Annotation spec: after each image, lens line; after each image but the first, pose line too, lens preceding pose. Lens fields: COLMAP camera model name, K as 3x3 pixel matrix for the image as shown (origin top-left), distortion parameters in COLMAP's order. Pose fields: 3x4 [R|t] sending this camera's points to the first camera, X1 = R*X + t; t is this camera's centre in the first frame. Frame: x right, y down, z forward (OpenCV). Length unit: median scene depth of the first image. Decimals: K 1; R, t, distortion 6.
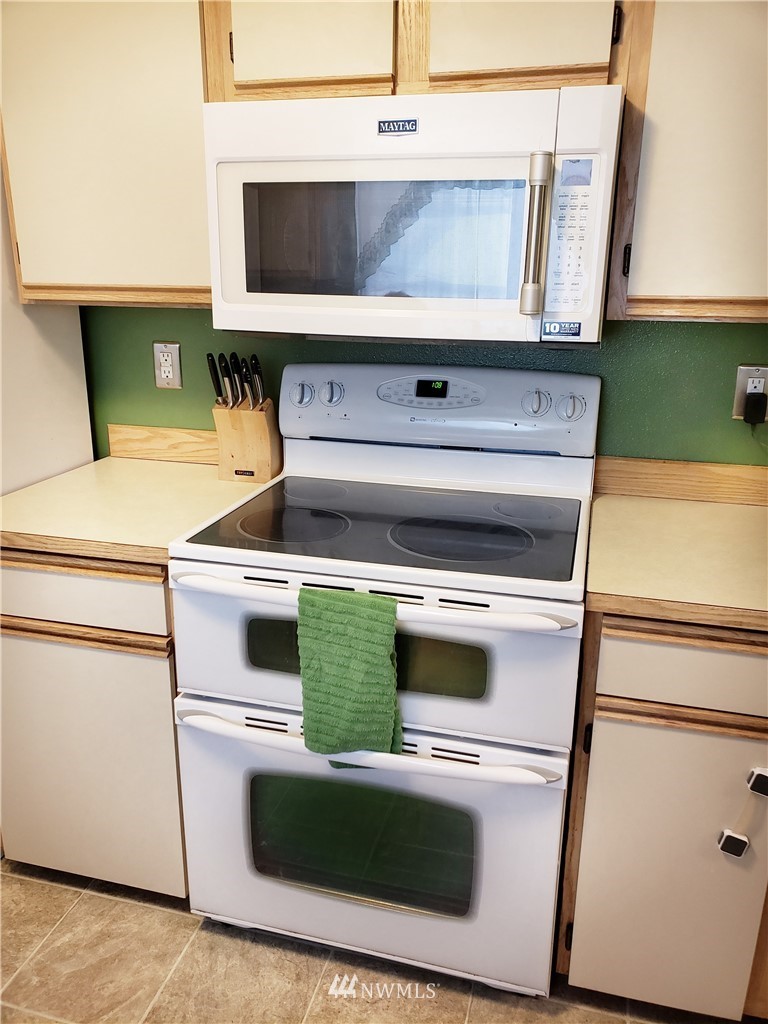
lens RADIAL K [[780.4, 0, 384.4], [0, 780.4, 513.8], [0, 0, 1]] dist [0.055747, -0.061363]
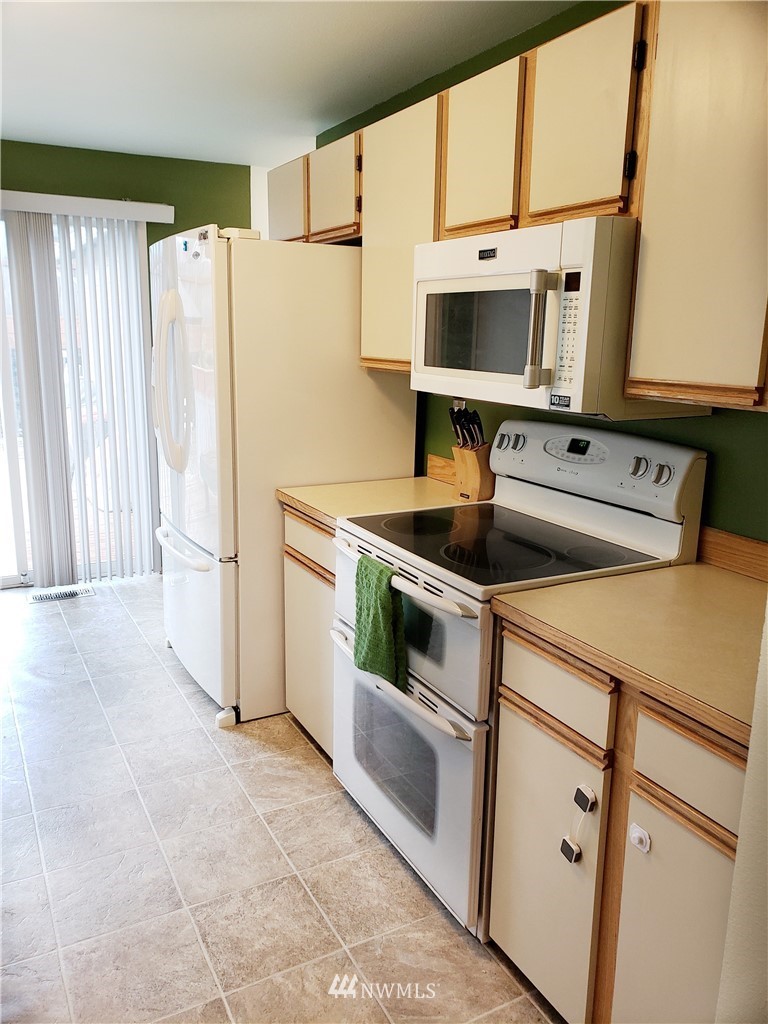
lens RADIAL K [[780.4, 0, 375.1], [0, 780.4, 512.3], [0, 0, 1]] dist [0.055747, -0.061363]
pose [[0.687622, 0.163606, -0.707396, 0.840481], [-0.220021, 0.975425, 0.011724, -0.008324], [0.691930, 0.147581, 0.706720, -0.064049]]
